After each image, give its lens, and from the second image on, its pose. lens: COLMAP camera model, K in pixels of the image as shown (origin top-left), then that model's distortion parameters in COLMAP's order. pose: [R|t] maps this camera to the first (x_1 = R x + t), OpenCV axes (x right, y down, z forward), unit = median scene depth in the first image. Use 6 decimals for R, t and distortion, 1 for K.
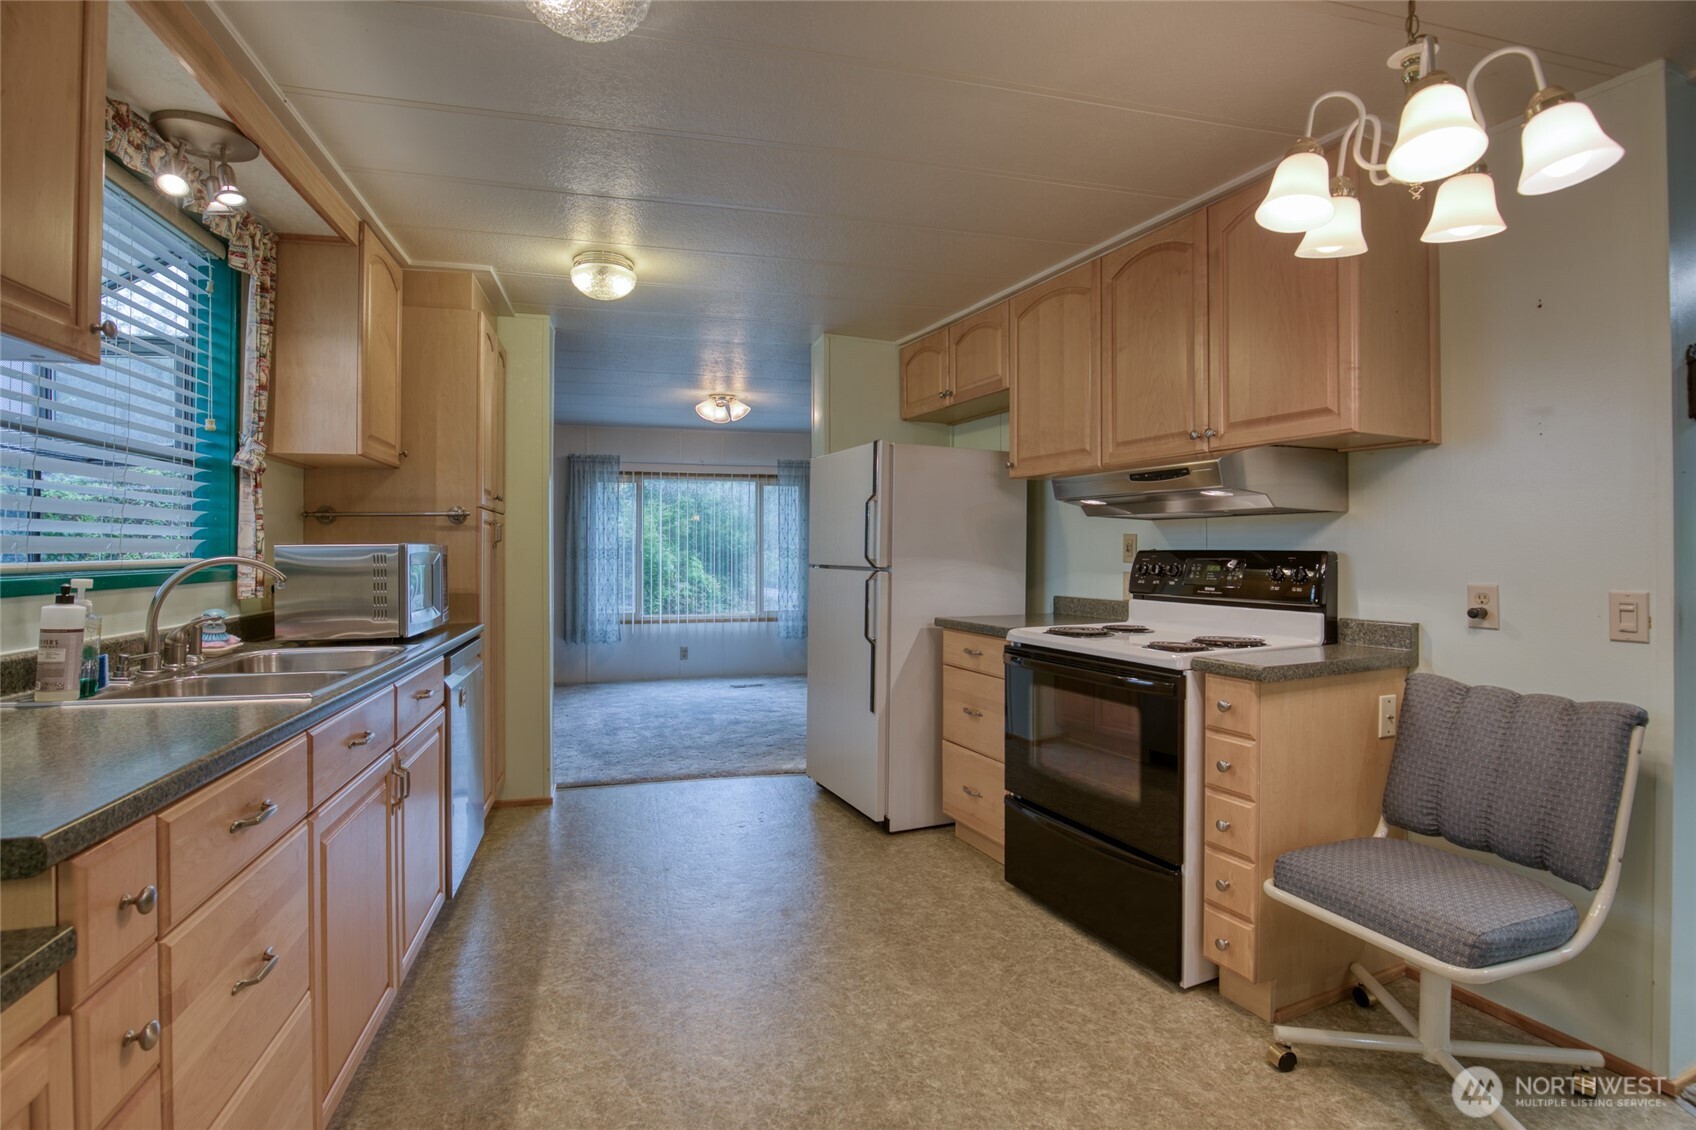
lens RADIAL K [[791.5, 0, 820.9], [0, 791.5, 547.9], [0, 0, 1]] dist [-0.040229, 0.009414]
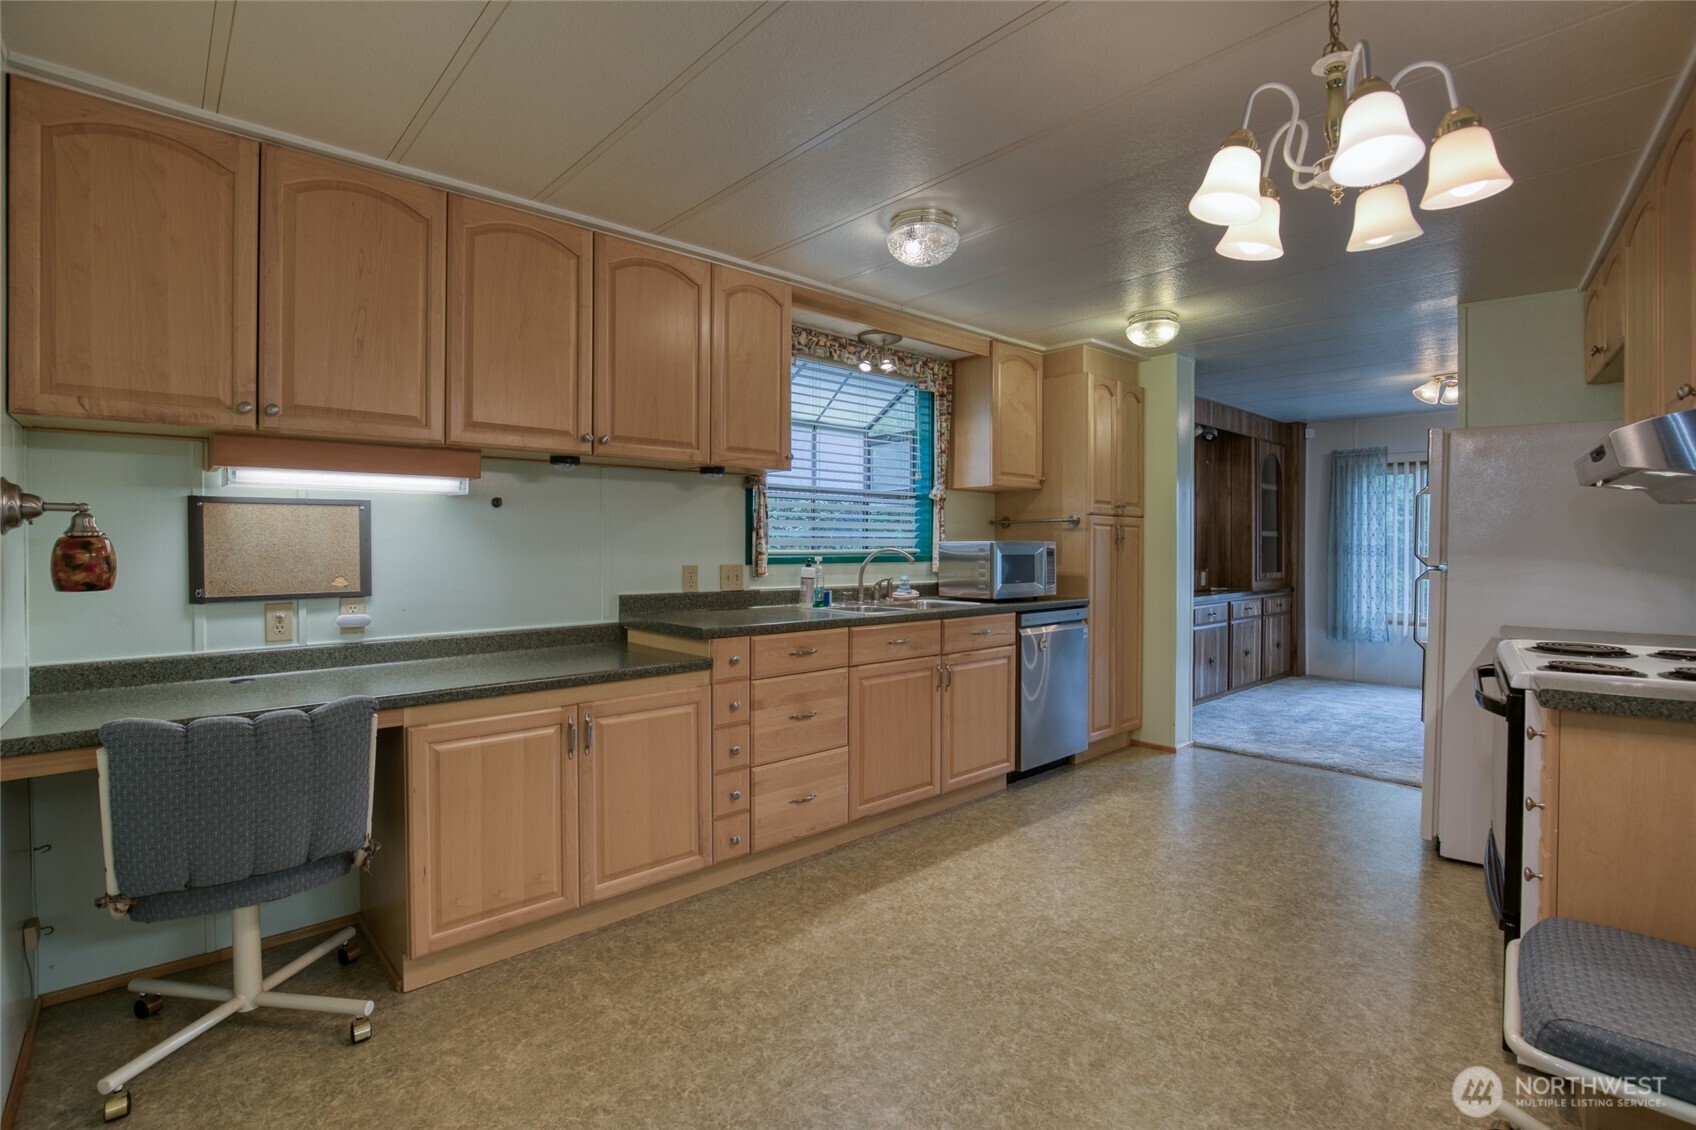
lens RADIAL K [[791.5, 0, 851.3], [0, 791.5, 548.6], [0, 0, 1]] dist [-0.040229, 0.009414]
pose [[0.478980, 0.010101, -0.877768, 0.596776], [-0.002252, 0.999945, 0.010278, -0.005166], [0.877823, -0.002947, 0.478977, -0.031935]]
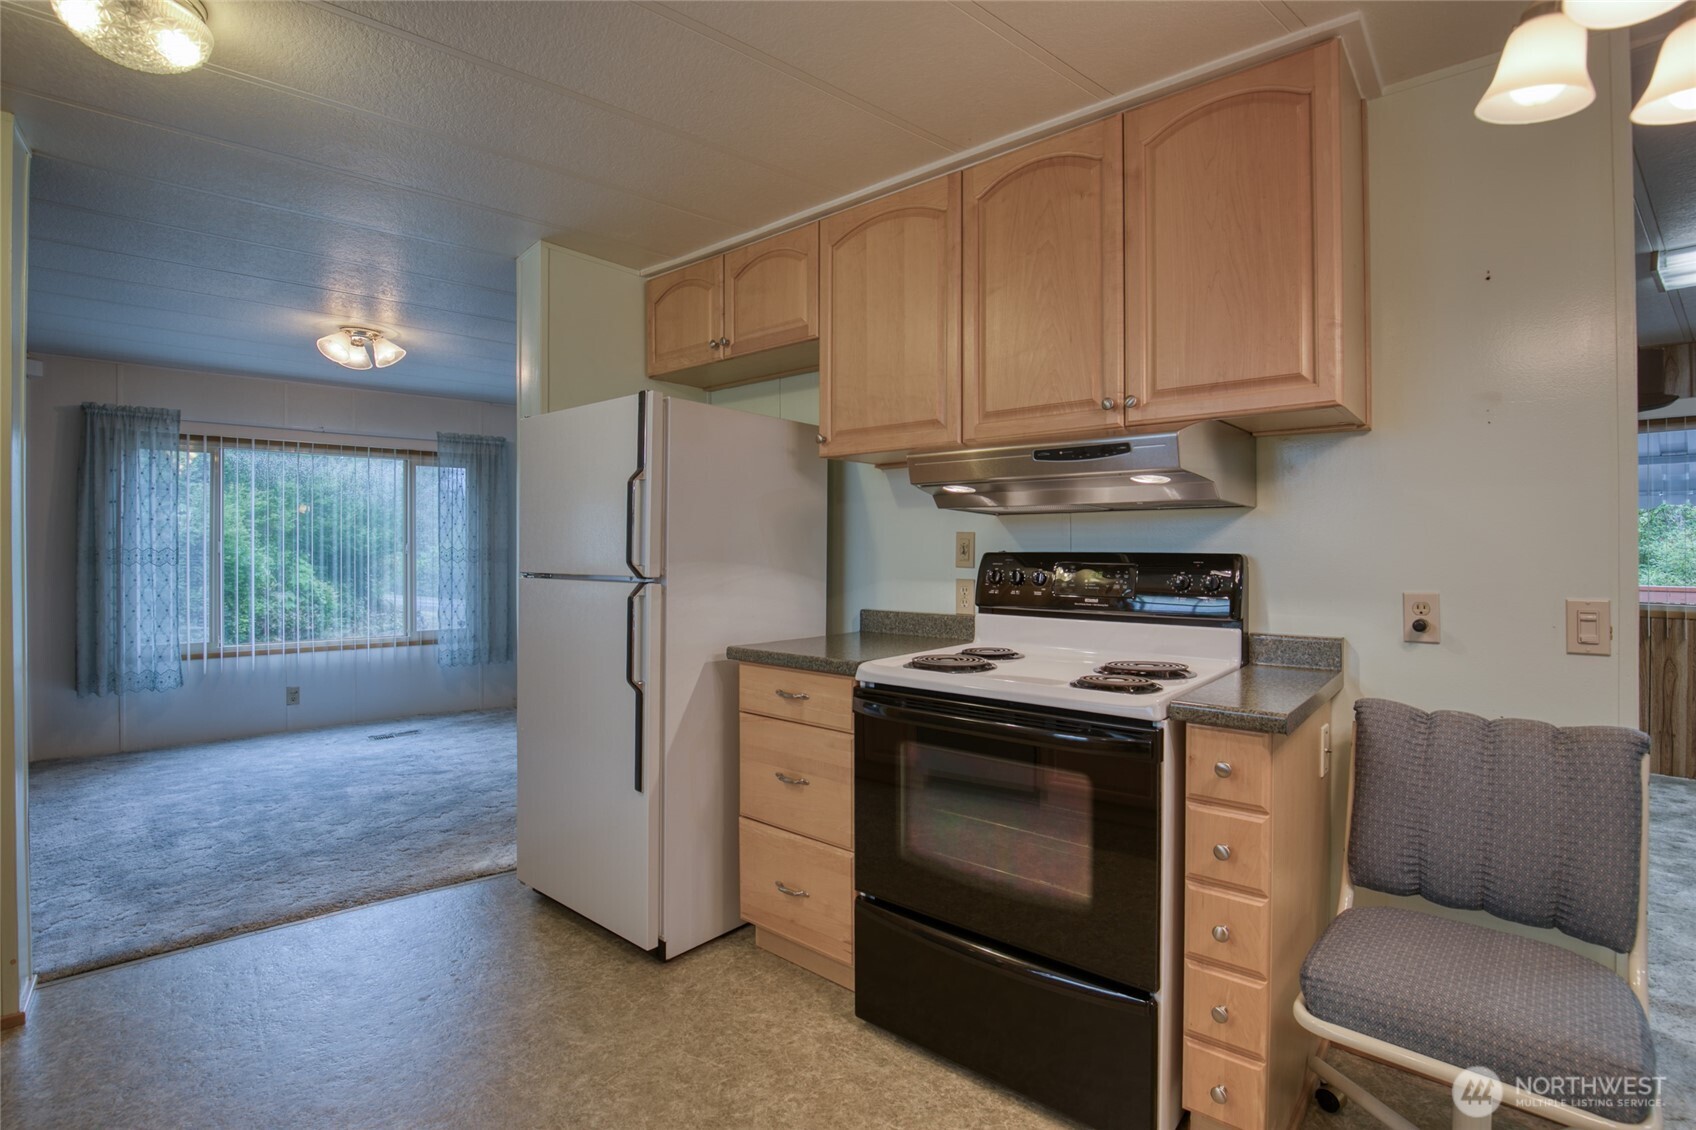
lens RADIAL K [[791.5, 0, 855.5], [0, 791.5, 556.5], [0, 0, 1]] dist [-0.040229, 0.009414]
pose [[0.894141, -0.003461, 0.447772, -0.076521], [-0.001213, 0.999948, 0.010152, -0.001106], [-0.447784, -0.009621, 0.894090, 0.341590]]
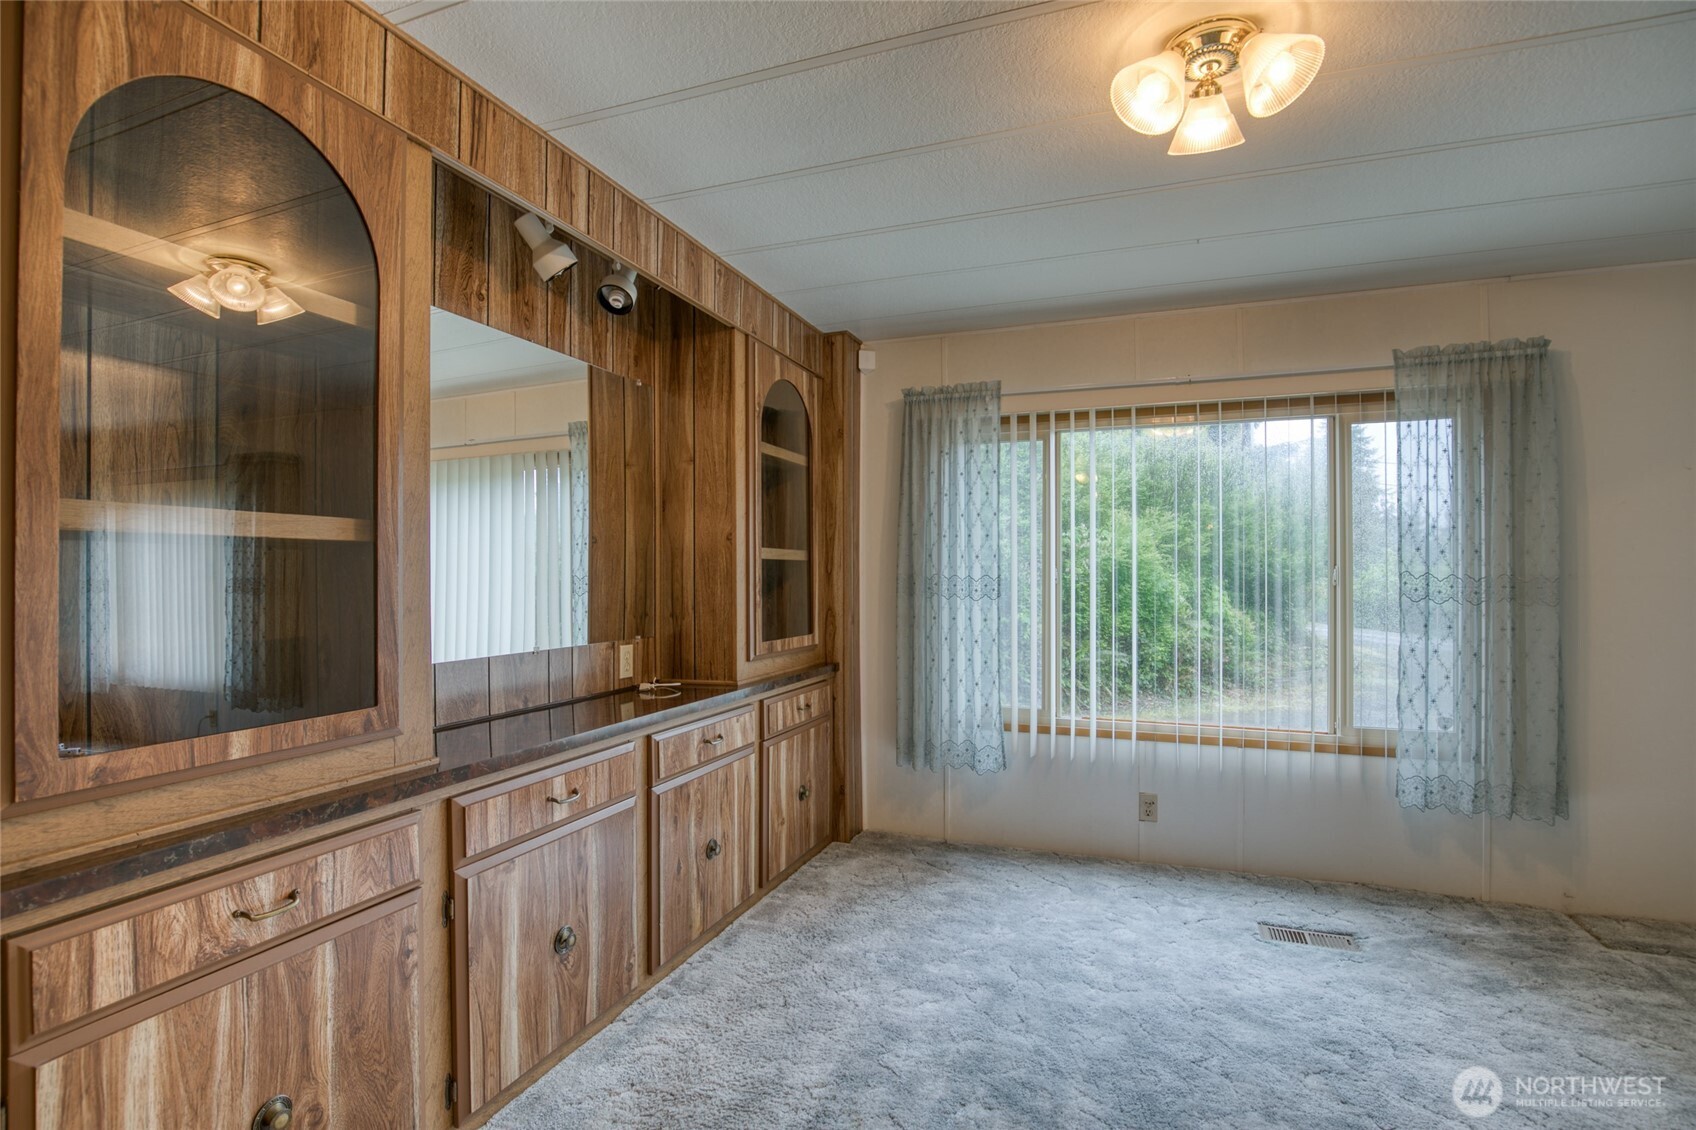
lens RADIAL K [[791.5, 0, 851.9], [0, 791.5, 569.2], [0, 0, 1]] dist [-0.040229, 0.009414]
pose [[0.819914, -0.004496, -0.572469, -0.133472], [0.000959, 0.999979, -0.006480, -0.000031], [0.572486, 0.004764, 0.819901, 1.300400]]
